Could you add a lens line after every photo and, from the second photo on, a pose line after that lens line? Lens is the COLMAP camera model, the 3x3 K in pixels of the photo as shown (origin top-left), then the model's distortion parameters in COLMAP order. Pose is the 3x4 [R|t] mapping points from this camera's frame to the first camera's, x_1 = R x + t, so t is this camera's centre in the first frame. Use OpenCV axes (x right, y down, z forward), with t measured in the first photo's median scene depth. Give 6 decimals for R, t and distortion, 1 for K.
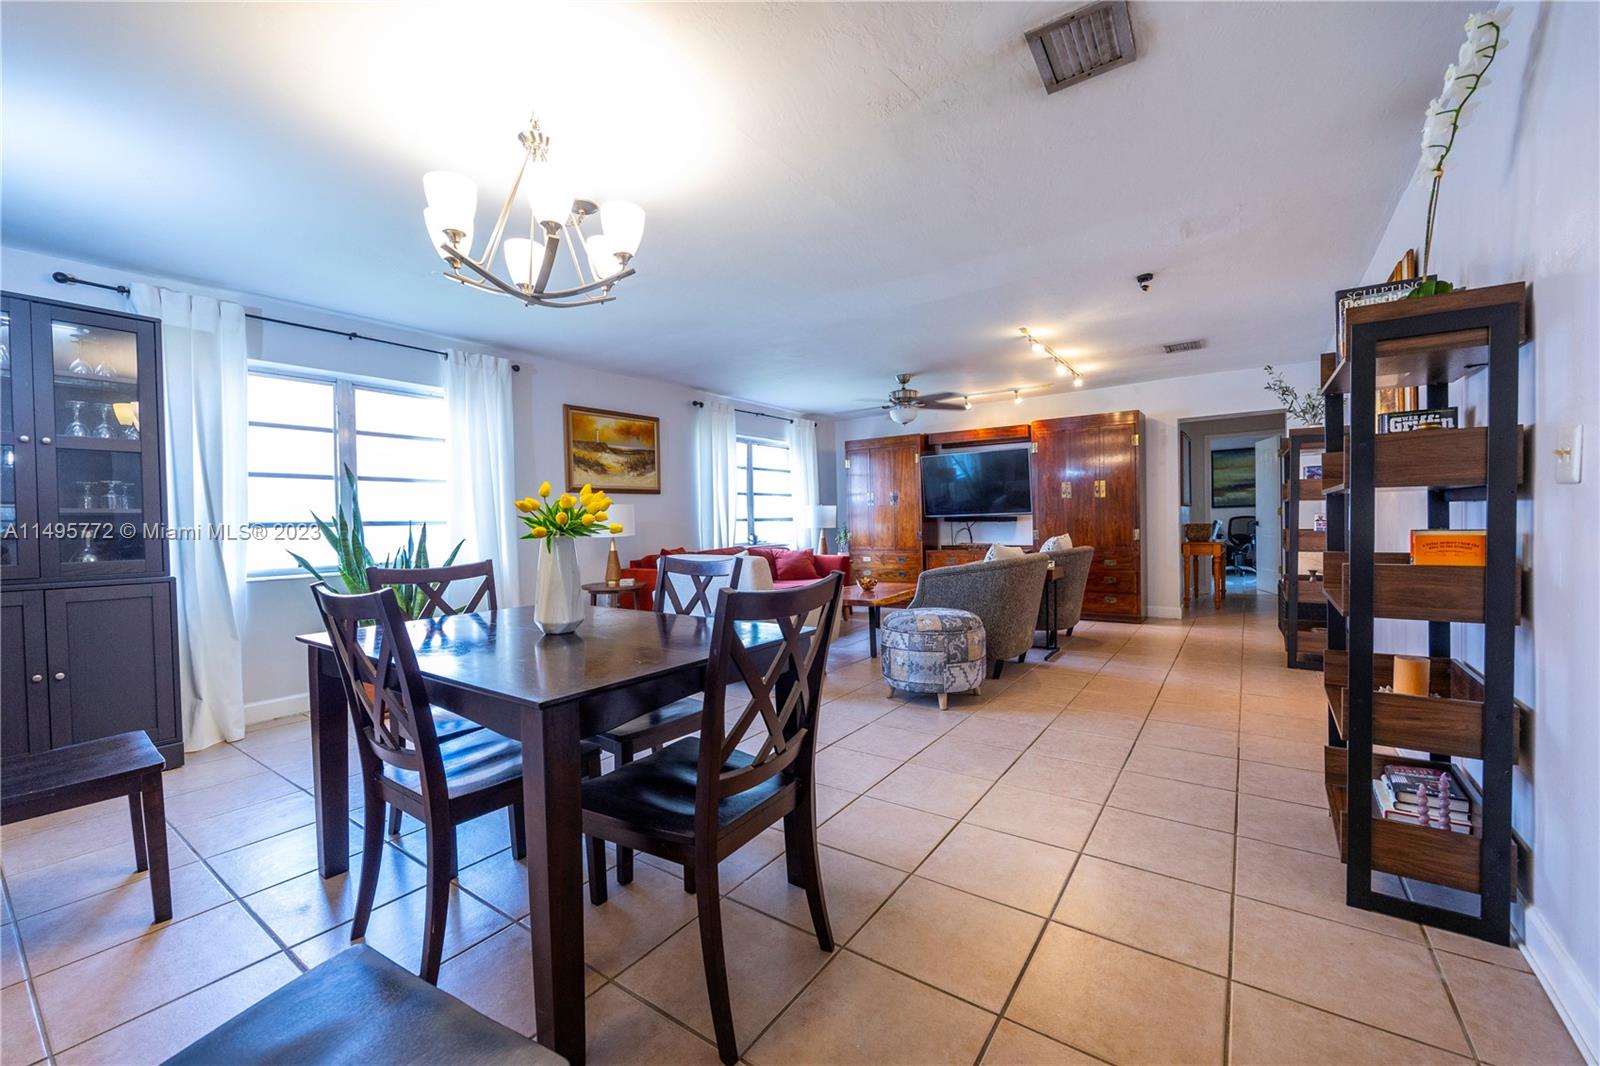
lens RADIAL K [[635.7, 0, 799.7], [0, 635.7, 534.1], [0, 0, 1]] dist [-0.002640, -0.000188]
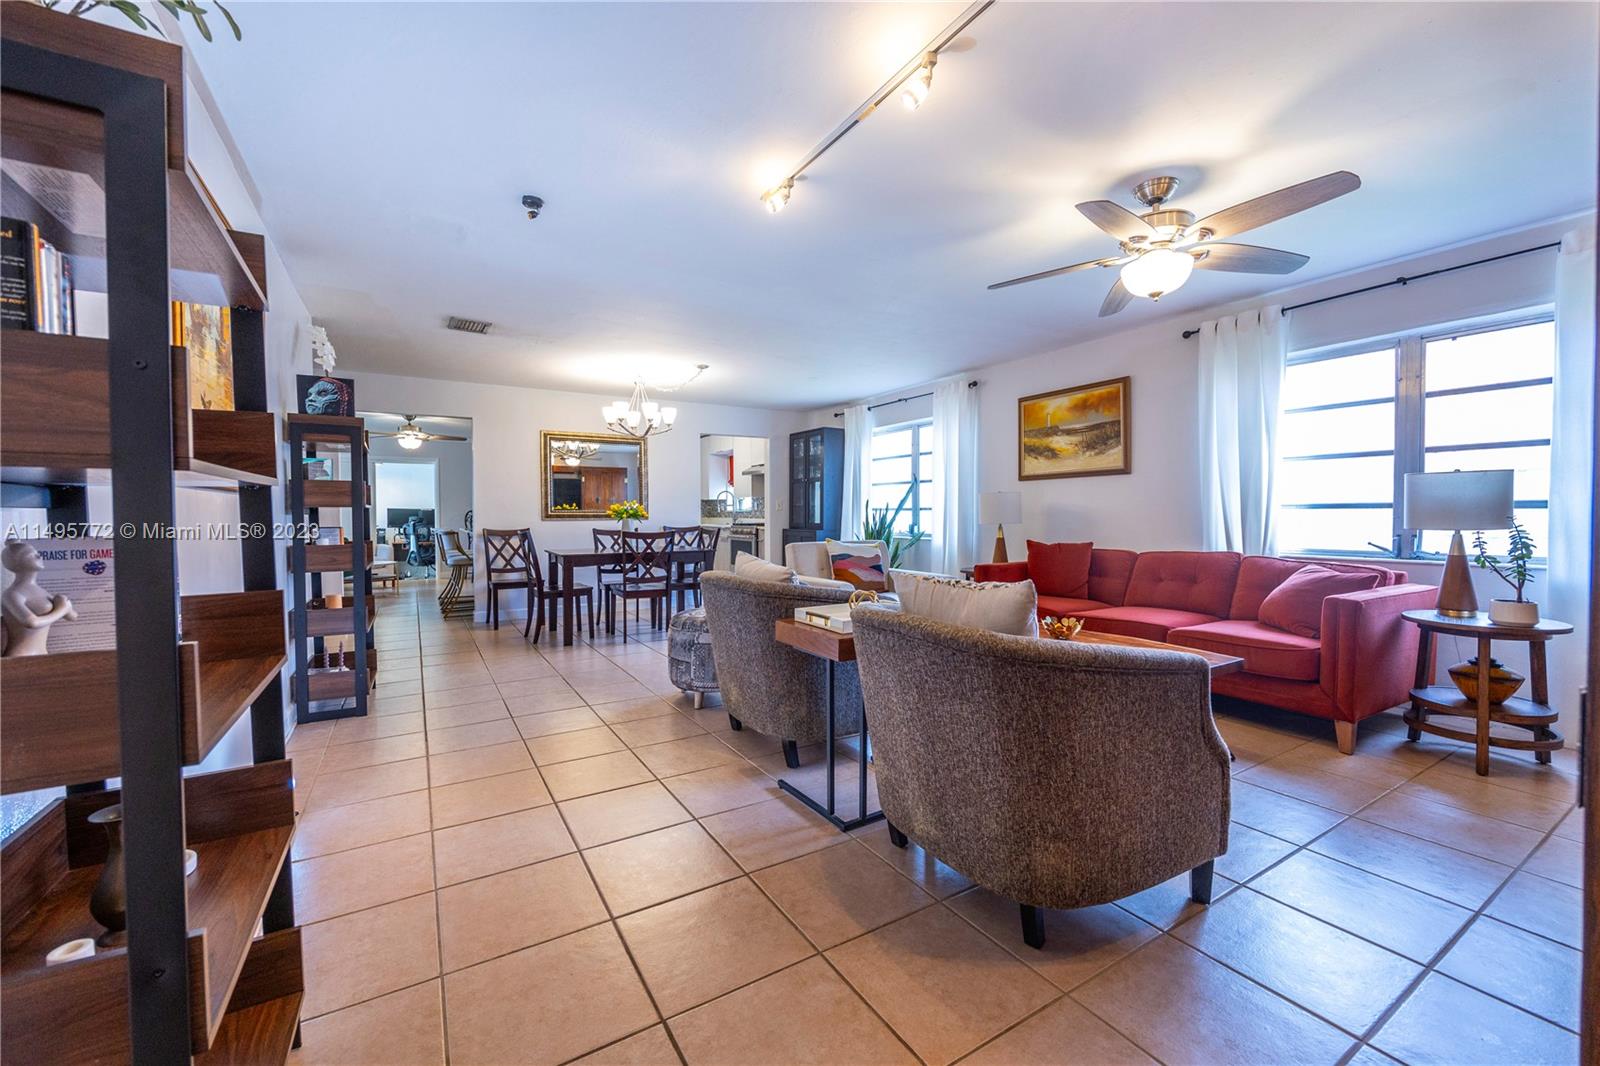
lens RADIAL K [[635.7, 0, 802.0], [0, 635.7, 536.7], [0, 0, 1]] dist [-0.002640, -0.000188]
pose [[-0.398234, 0.055796, -0.915585, 0.754079], [-0.009220, 0.997854, 0.064820, -0.037071], [0.917237, 0.034255, -0.396865, 1.073316]]
